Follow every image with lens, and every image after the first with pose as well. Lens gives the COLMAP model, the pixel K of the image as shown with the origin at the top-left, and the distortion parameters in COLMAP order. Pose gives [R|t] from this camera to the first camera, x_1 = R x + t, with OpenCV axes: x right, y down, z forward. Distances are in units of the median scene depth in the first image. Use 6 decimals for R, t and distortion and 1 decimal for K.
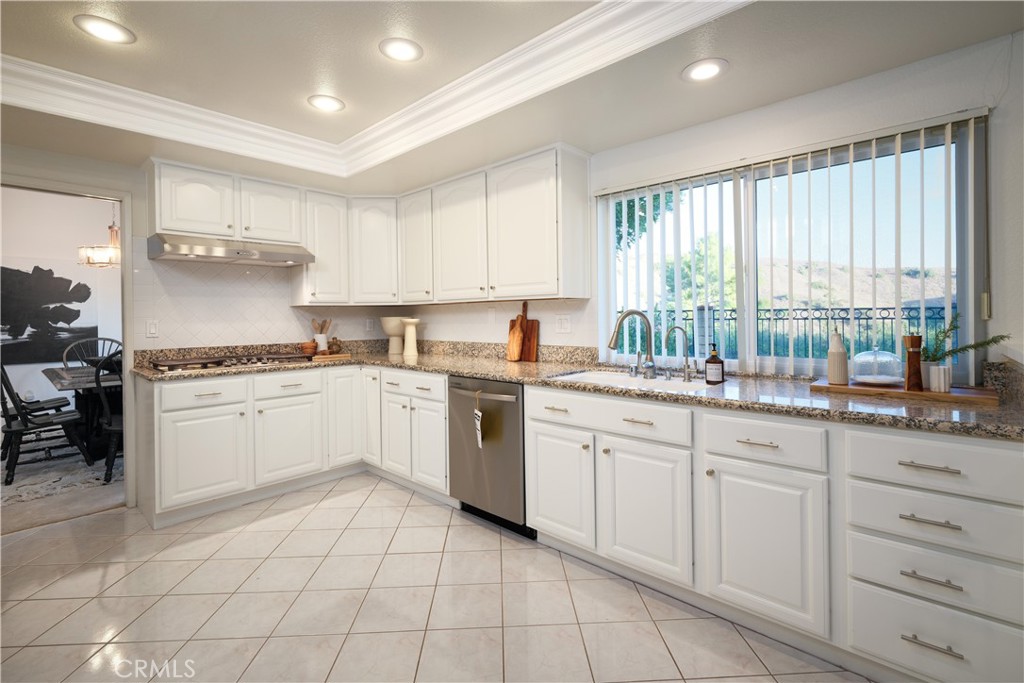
lens RADIAL K [[459.7, 0, 513.4], [0, 459.7, 318.7], [0, 0, 1]] dist [0.001709, 0.000405]
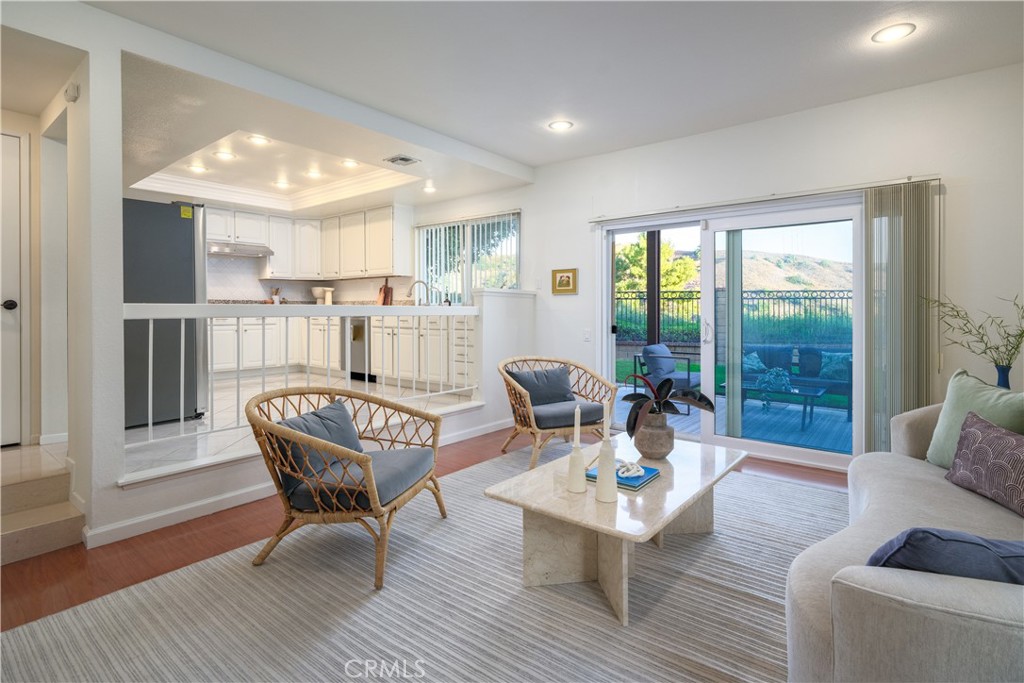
lens RADIAL K [[501.5, 0, 513.8], [0, 501.5, 306.1], [0, 0, 1]] dist [0.000109, 0.000004]
pose [[0.997680, 0.012068, 0.066995, 0.413020], [-0.011366, 0.999877, -0.010842, 0.096406], [-0.067118, 0.010055, 0.997694, -1.114830]]
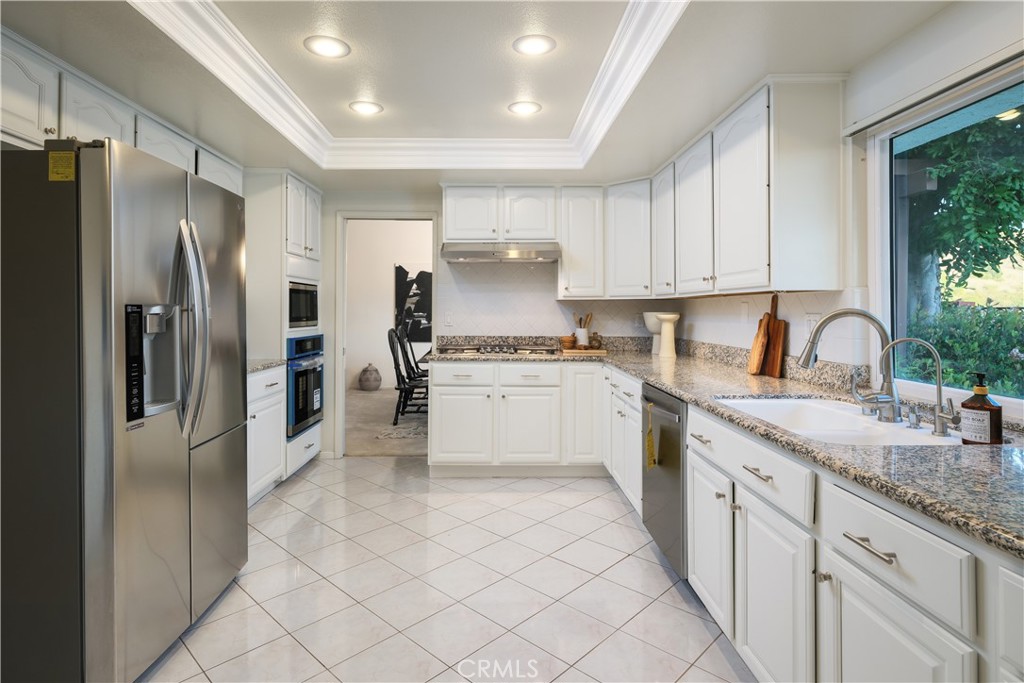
lens RADIAL K [[534.3, 0, 510.7], [0, 534.3, 308.1], [0, 0, 1]] dist [0.000169, 0.000120]
pose [[0.697613, 0.011198, -0.716387, 0.343069], [-0.014328, 0.999896, 0.001678, -0.011777], [0.716331, 0.009094, 0.697701, 0.103405]]
